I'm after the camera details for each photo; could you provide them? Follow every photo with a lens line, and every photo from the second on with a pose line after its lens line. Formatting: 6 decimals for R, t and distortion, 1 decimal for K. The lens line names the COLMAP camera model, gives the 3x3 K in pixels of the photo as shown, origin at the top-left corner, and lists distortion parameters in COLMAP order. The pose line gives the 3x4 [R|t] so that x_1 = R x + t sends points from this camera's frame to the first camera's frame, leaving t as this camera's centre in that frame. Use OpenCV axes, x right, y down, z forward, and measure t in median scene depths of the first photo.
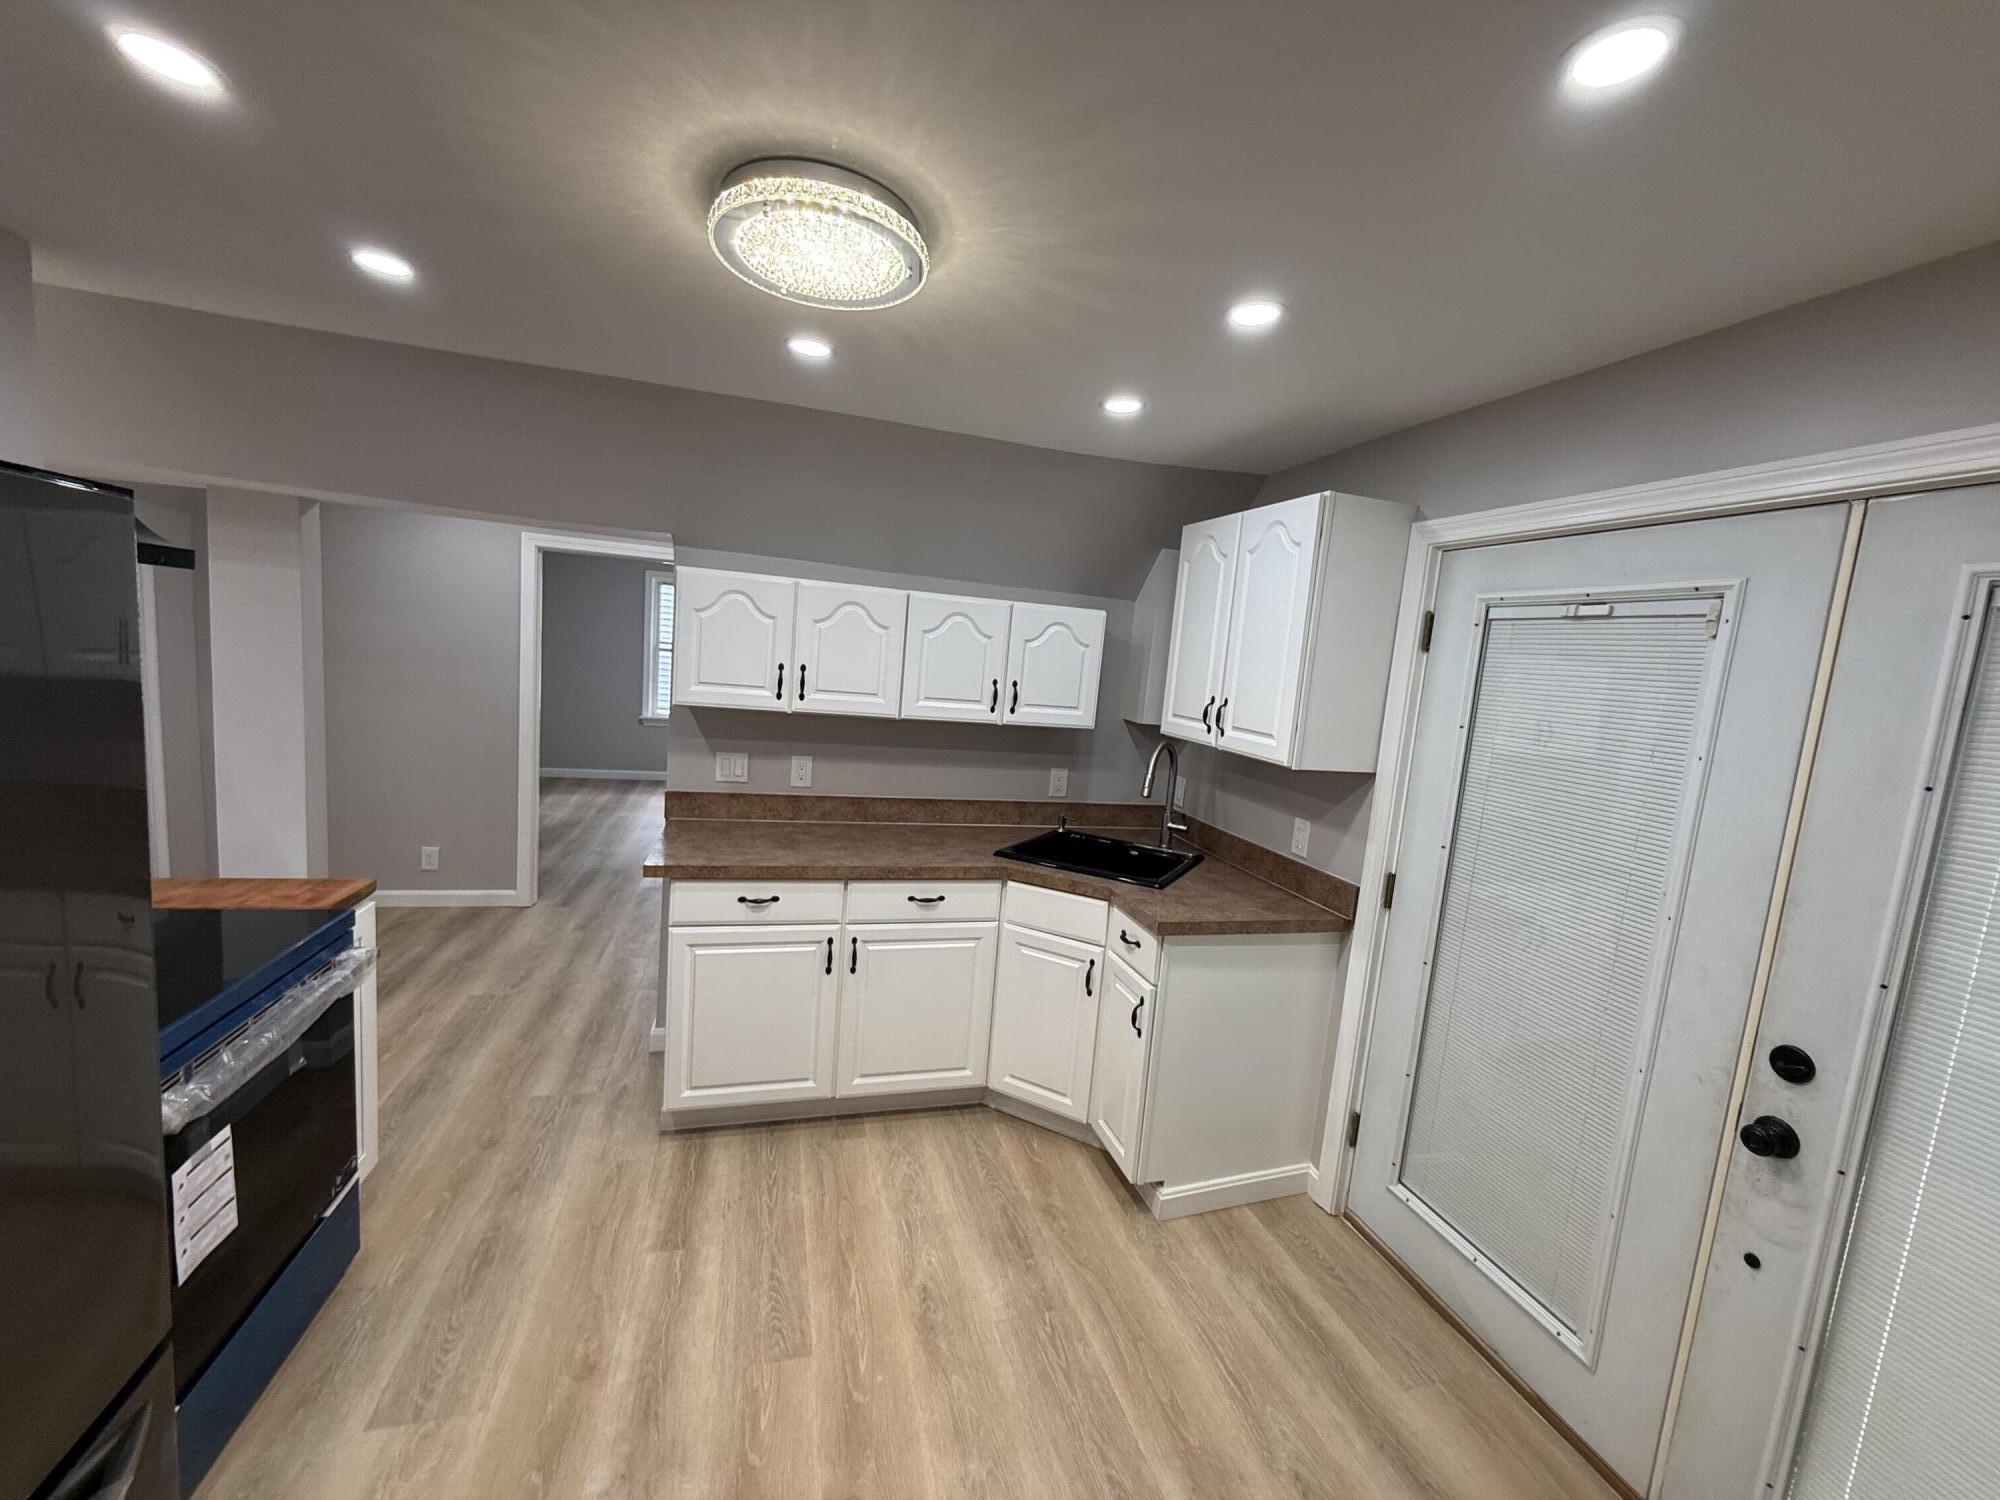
lens RADIAL K [[804.8, 0, 1007.4], [0, 804.8, 747.5], [0, 0, 1]] dist [0.000680, 0.000717]
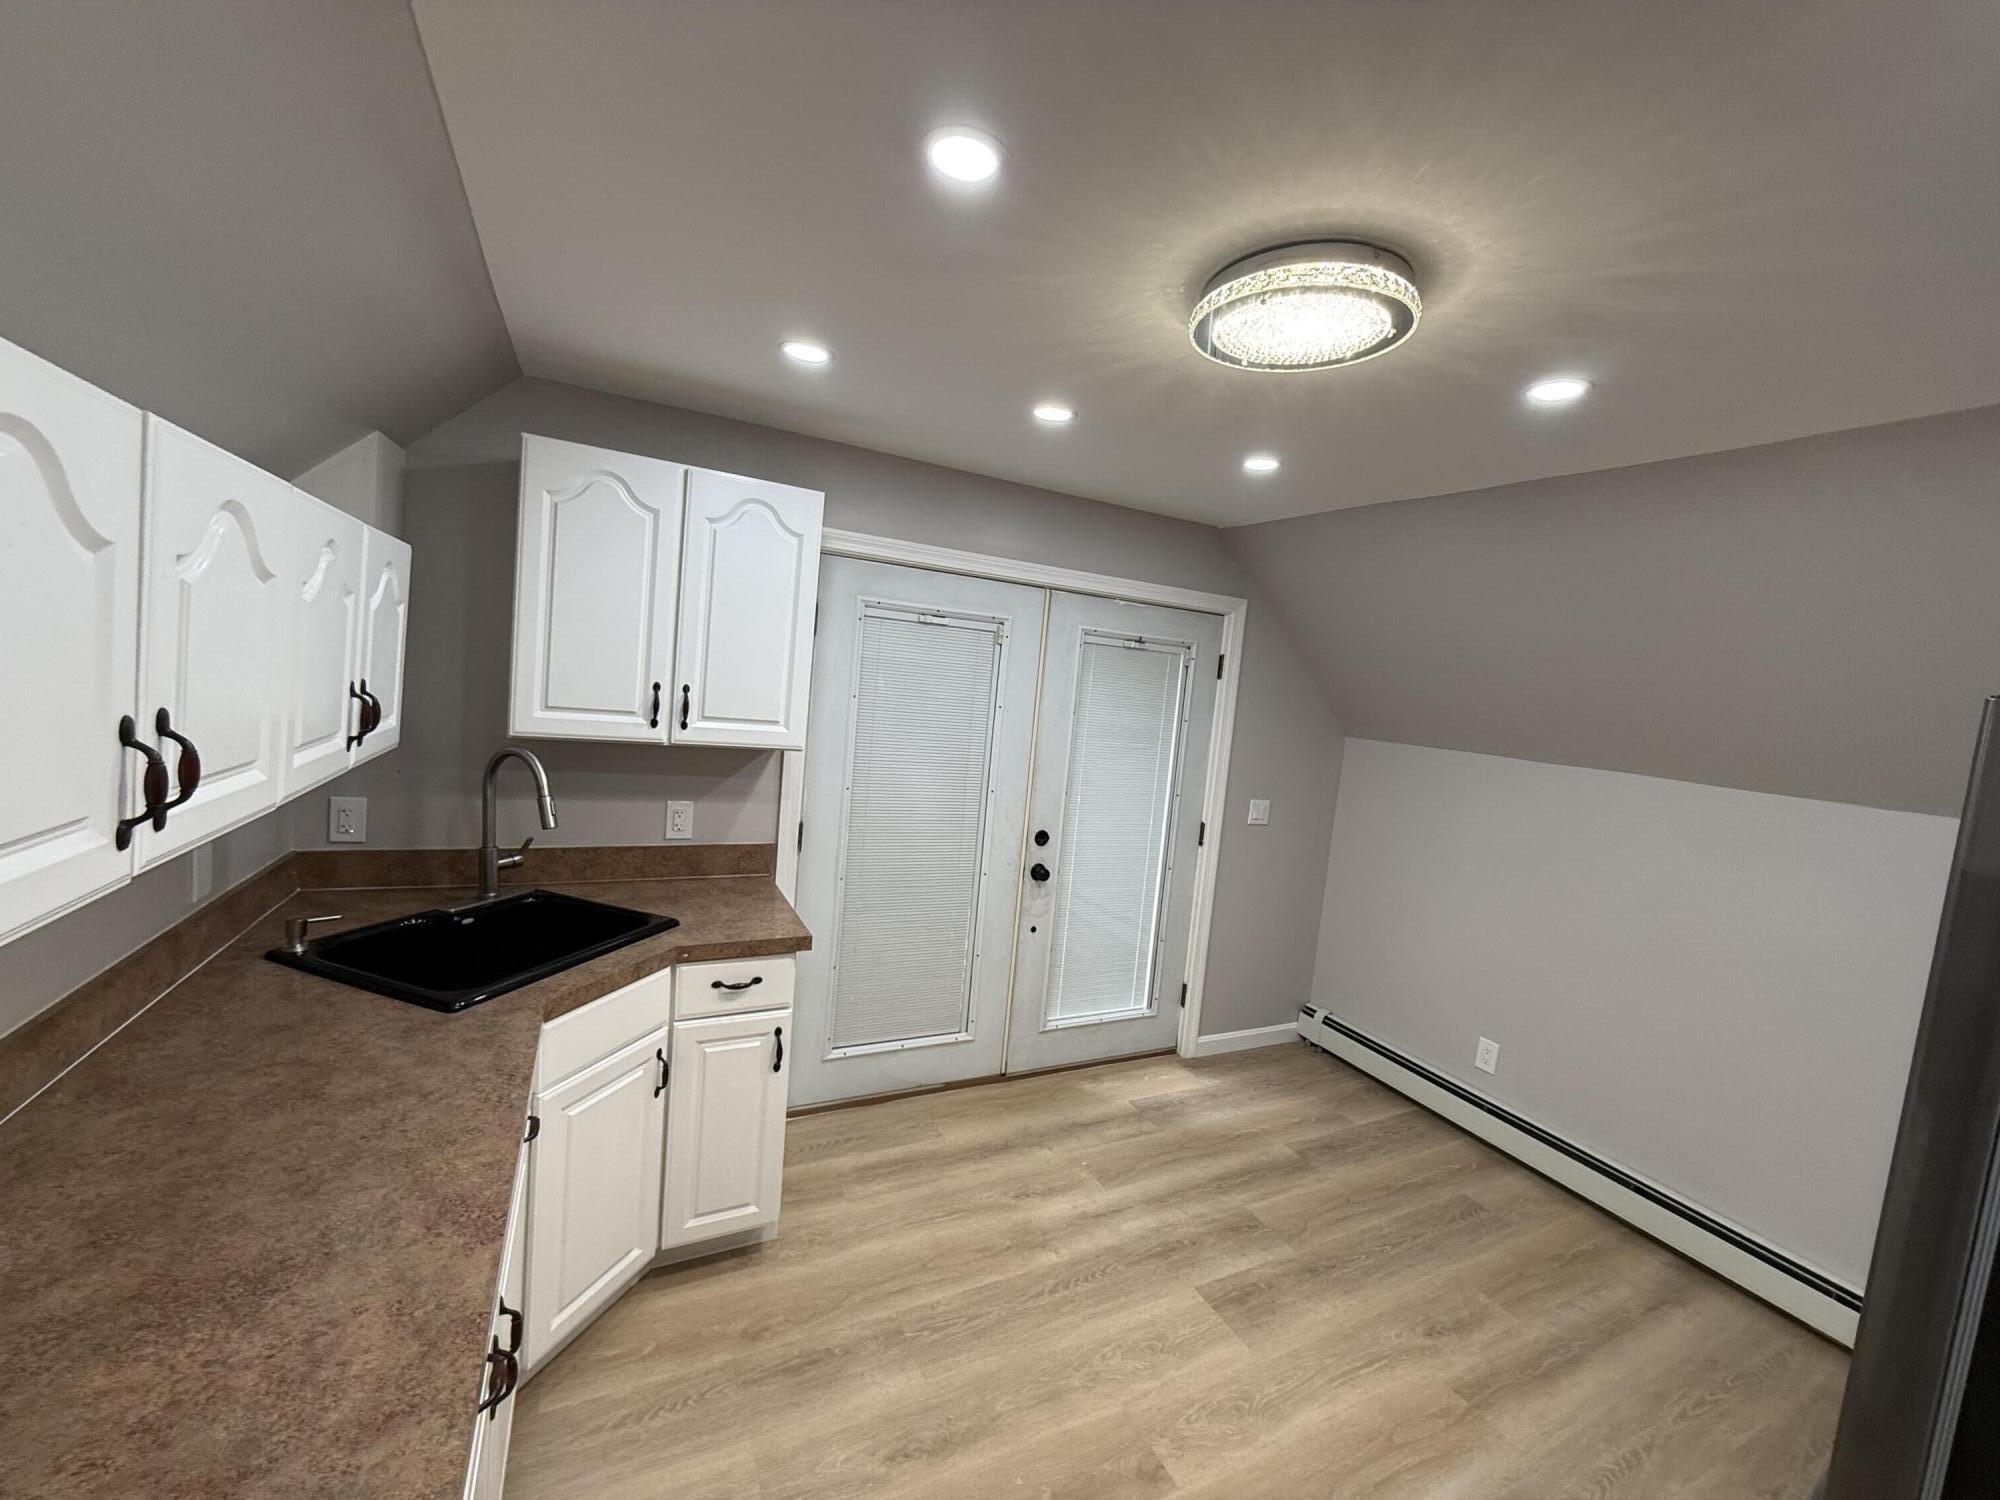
lens RADIAL K [[804.8, 0, 1006.4], [0, 804.8, 749.5], [0, 0, 1]] dist [0.000680, 0.000717]
pose [[-0.173623, -0.181597, 0.967924, -0.797467], [0.007801, 0.982567, 0.185744, -0.188790], [-0.984781, 0.039800, -0.169179, 1.010332]]
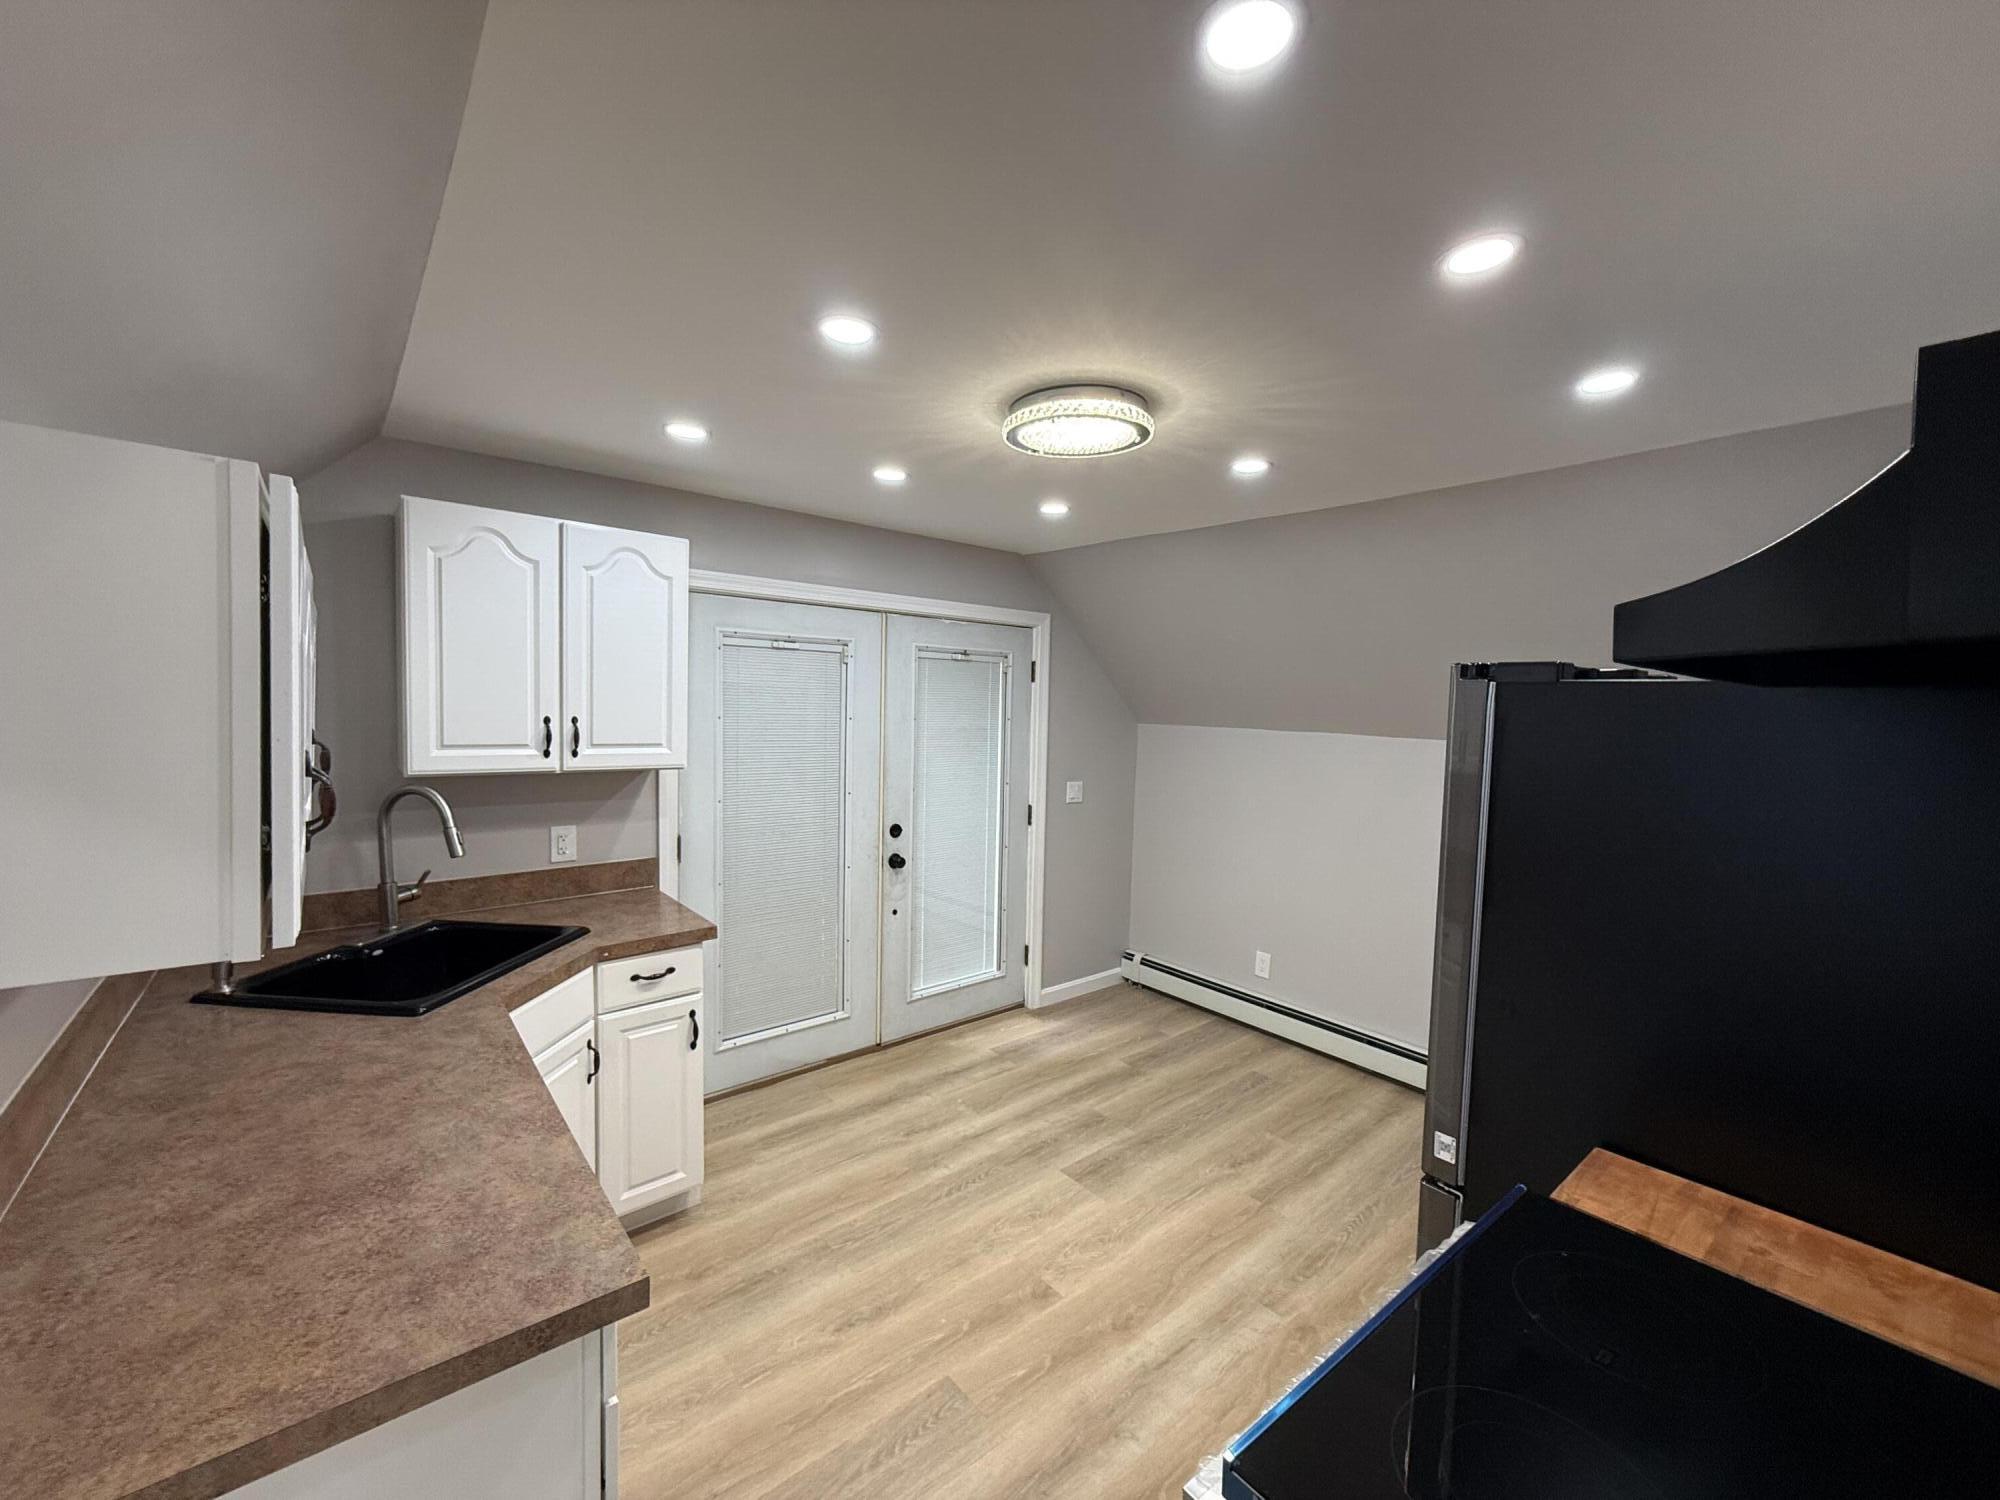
lens RADIAL K [[804.8, 0, 1009.7], [0, 804.8, 748.8], [0, 0, 1]] dist [0.000680, 0.000717]
pose [[-0.407659, -0.143394, 0.901805, -1.008301], [0.048444, 0.982806, 0.178173, -0.211374], [-0.911848, 0.116321, -0.393703, 1.134461]]
